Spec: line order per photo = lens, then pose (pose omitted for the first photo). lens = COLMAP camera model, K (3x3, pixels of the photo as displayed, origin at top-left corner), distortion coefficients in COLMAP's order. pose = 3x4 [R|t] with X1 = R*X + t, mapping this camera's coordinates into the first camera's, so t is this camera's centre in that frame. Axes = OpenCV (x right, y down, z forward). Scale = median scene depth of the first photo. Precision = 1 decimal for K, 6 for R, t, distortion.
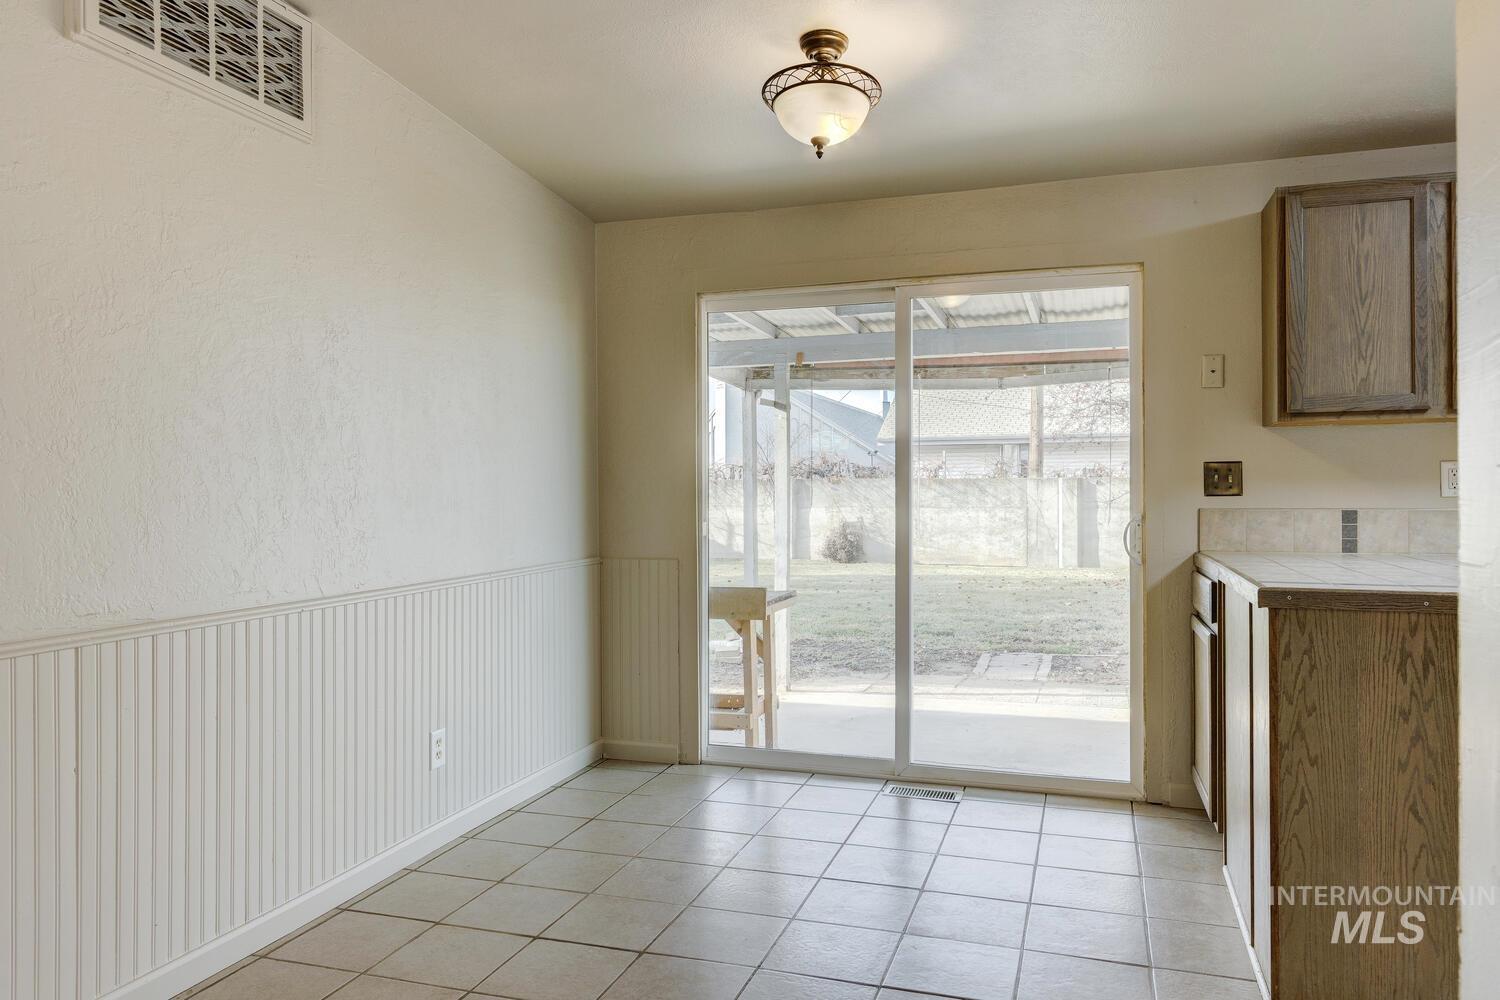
lens RADIAL K [[1026.5, 0, 761.0], [0, 1026.5, 494.2], [0, 0, 1]] dist [-0.008183, -0.000890]
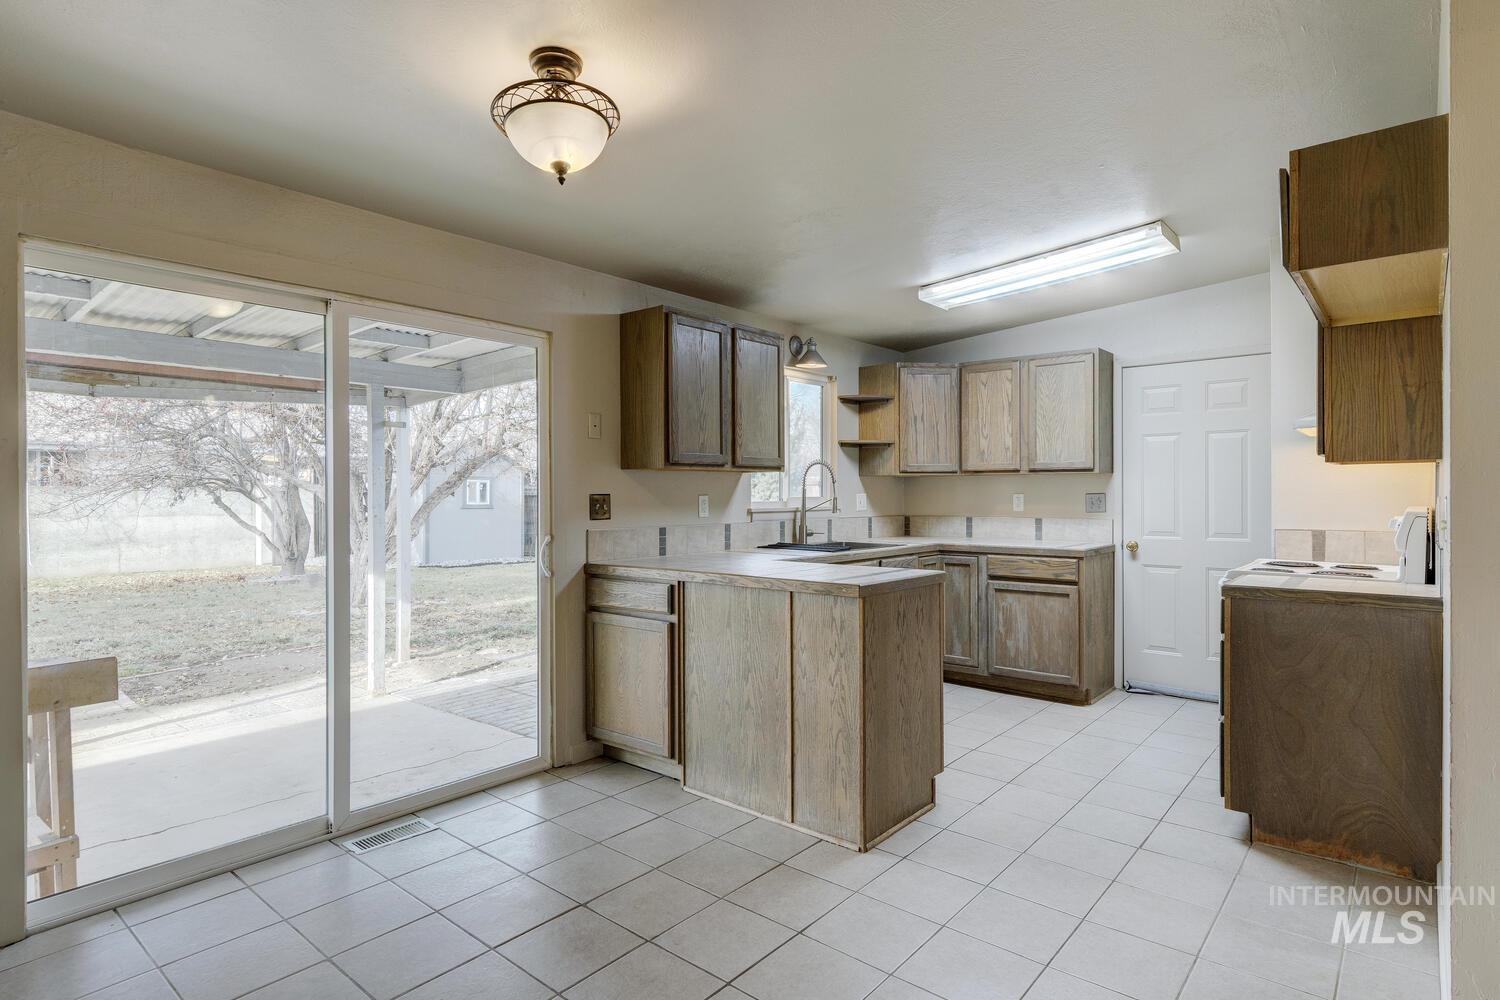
lens RADIAL K [[782.9, 0, 769.2], [0, 782.9, 499.9], [0, 0, 1]] dist [0.014505, -0.003934]
pose [[0.367255, -0.003095, 0.930115, -0.434762], [0.002618, 0.999994, 0.002294, -0.026909], [-0.930117, 0.001593, 0.367261, 0.432300]]
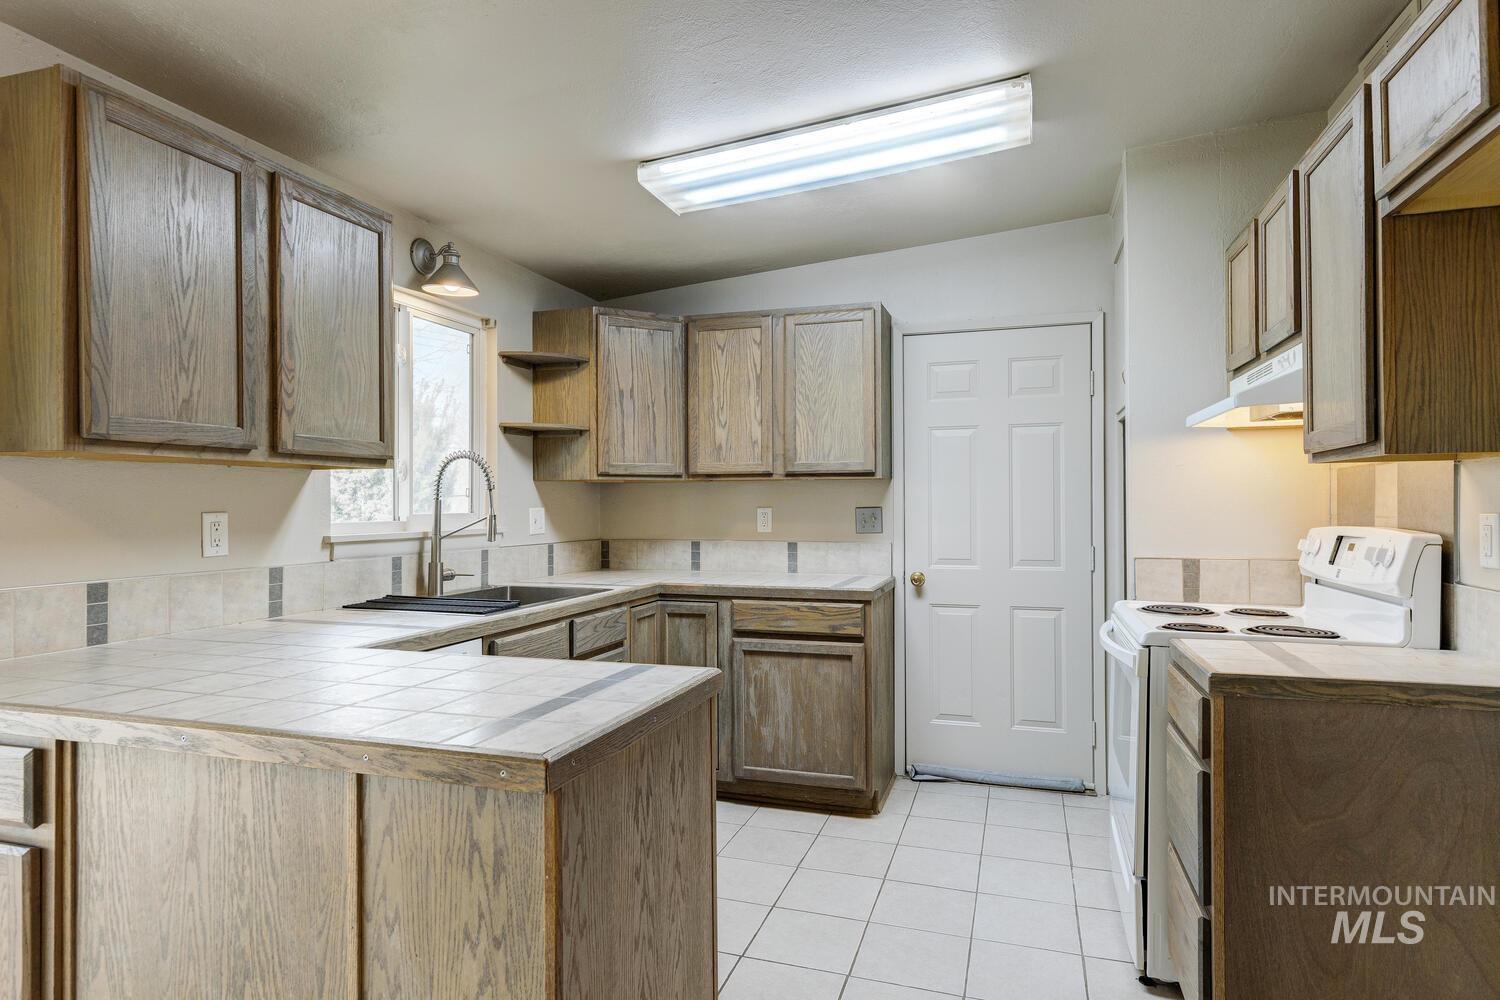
lens RADIAL K [[838.2, 0, 754.1], [0, 838.2, 504.1], [0, 0, 1]] dist [0.011115, -0.002557]
pose [[-0.000801, 0.006431, 0.999979, 0.005158], [0.005232, 0.999966, -0.006426, -0.031732], [-0.999986, 0.005227, -0.000835, 0.556324]]
